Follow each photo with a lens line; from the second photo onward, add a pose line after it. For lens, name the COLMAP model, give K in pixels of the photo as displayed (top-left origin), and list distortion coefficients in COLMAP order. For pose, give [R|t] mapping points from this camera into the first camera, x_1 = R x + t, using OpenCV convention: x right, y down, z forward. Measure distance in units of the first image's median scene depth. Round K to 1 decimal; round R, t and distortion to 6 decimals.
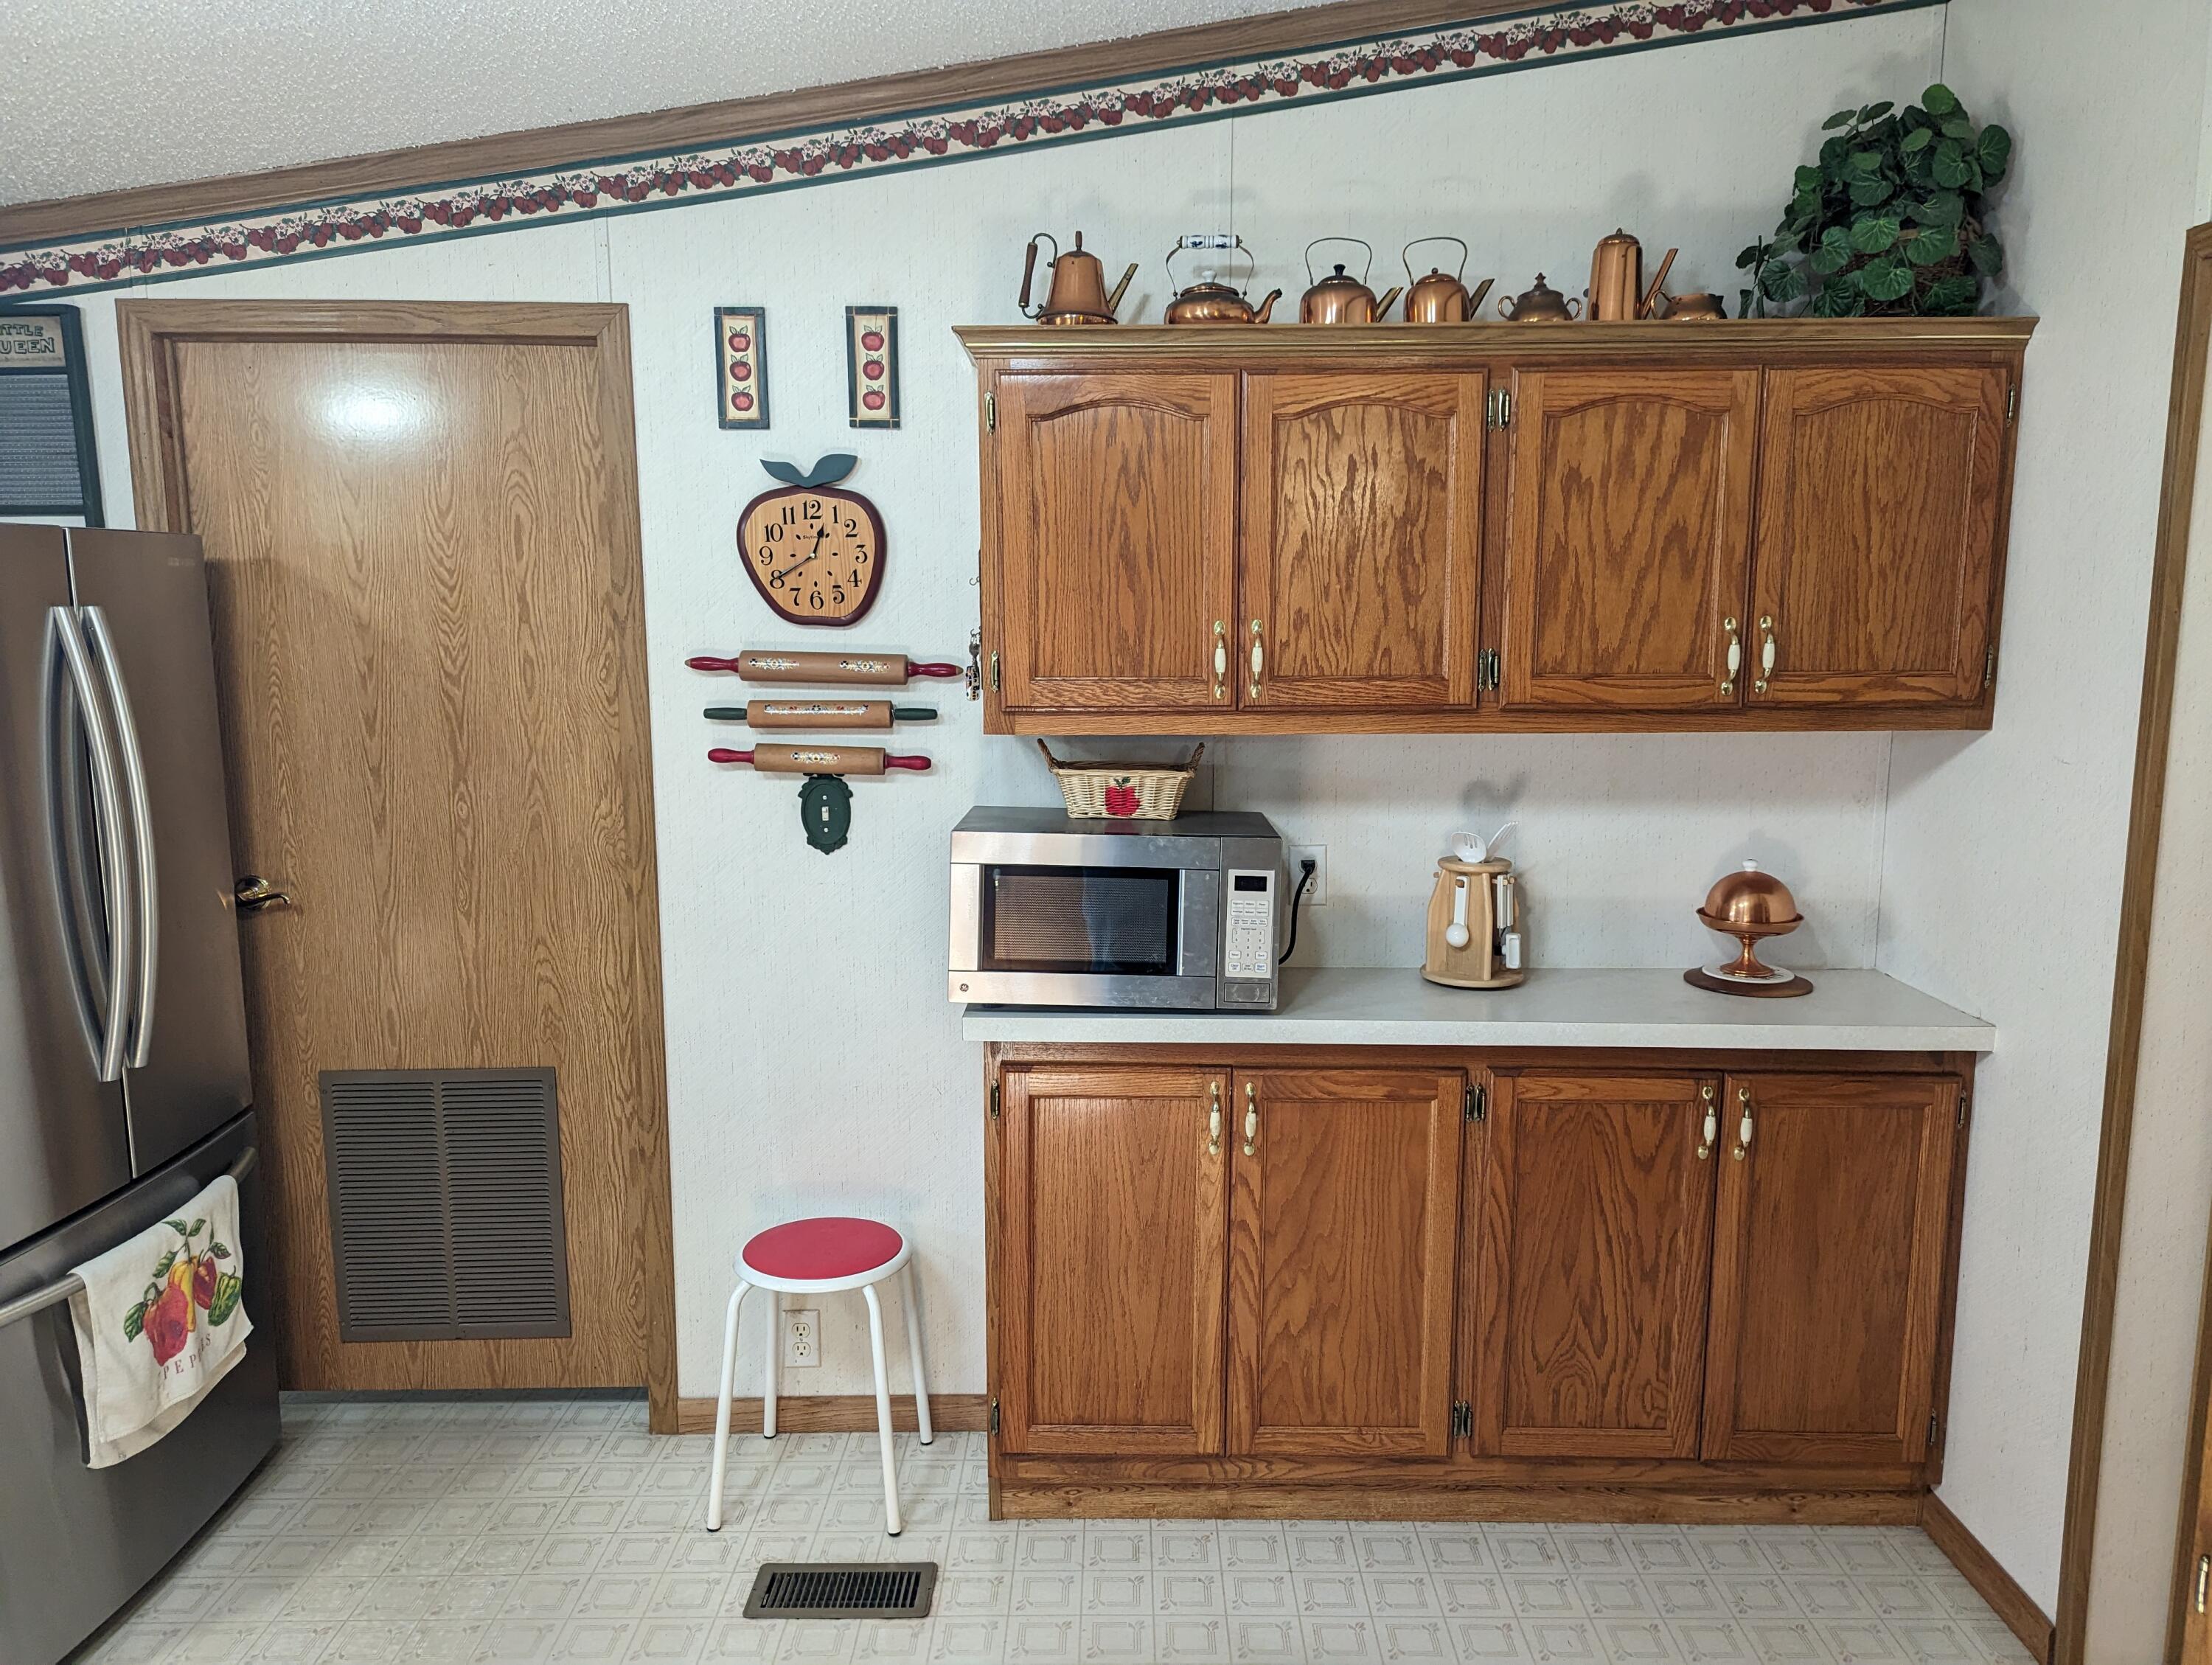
lens RADIAL K [[1537.6, 0, 1104.2], [0, 1537.6, 829.1], [0, 0, 1]] dist [0.025282, -0.032893]
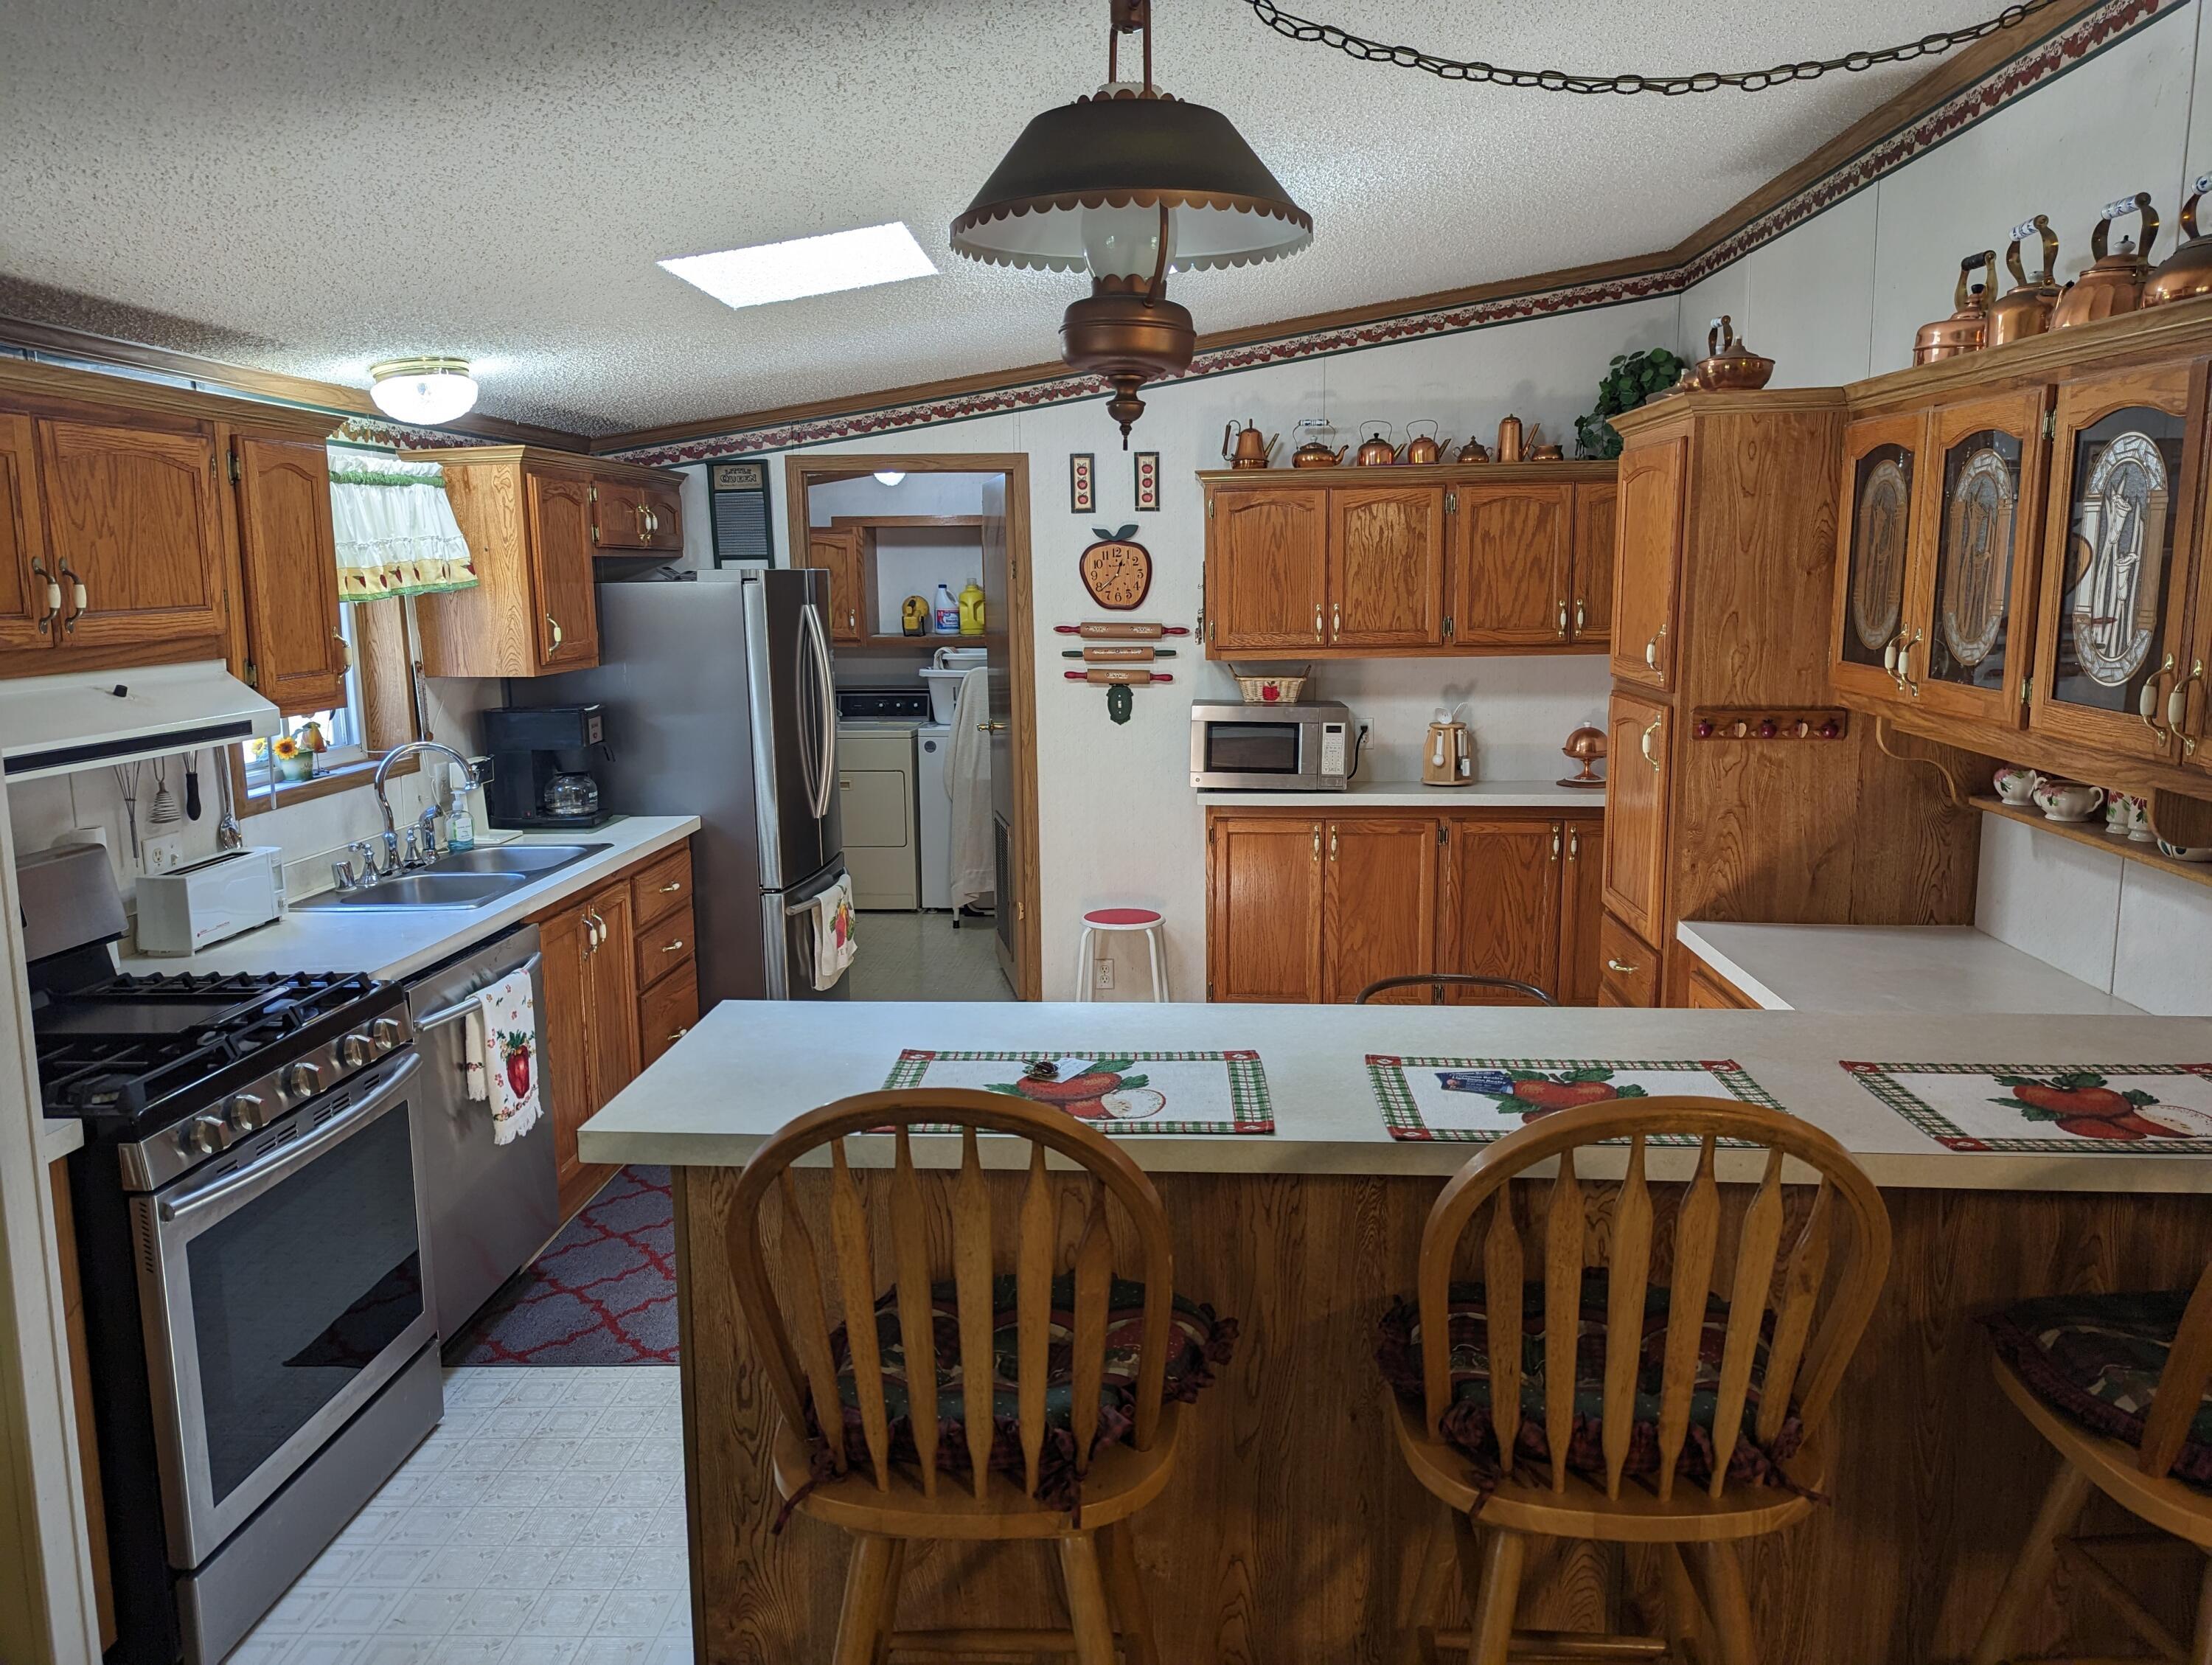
lens RADIAL K [[1537.6, 0, 1114.3], [0, 1537.6, 830.3], [0, 0, 1]] dist [0.025282, -0.032893]
pose [[0.998372, -0.003102, -0.056956, -0.082739], [0.003810, 0.999917, 0.012328, 0.141571], [0.056913, -0.012525, 0.998301, -1.084515]]
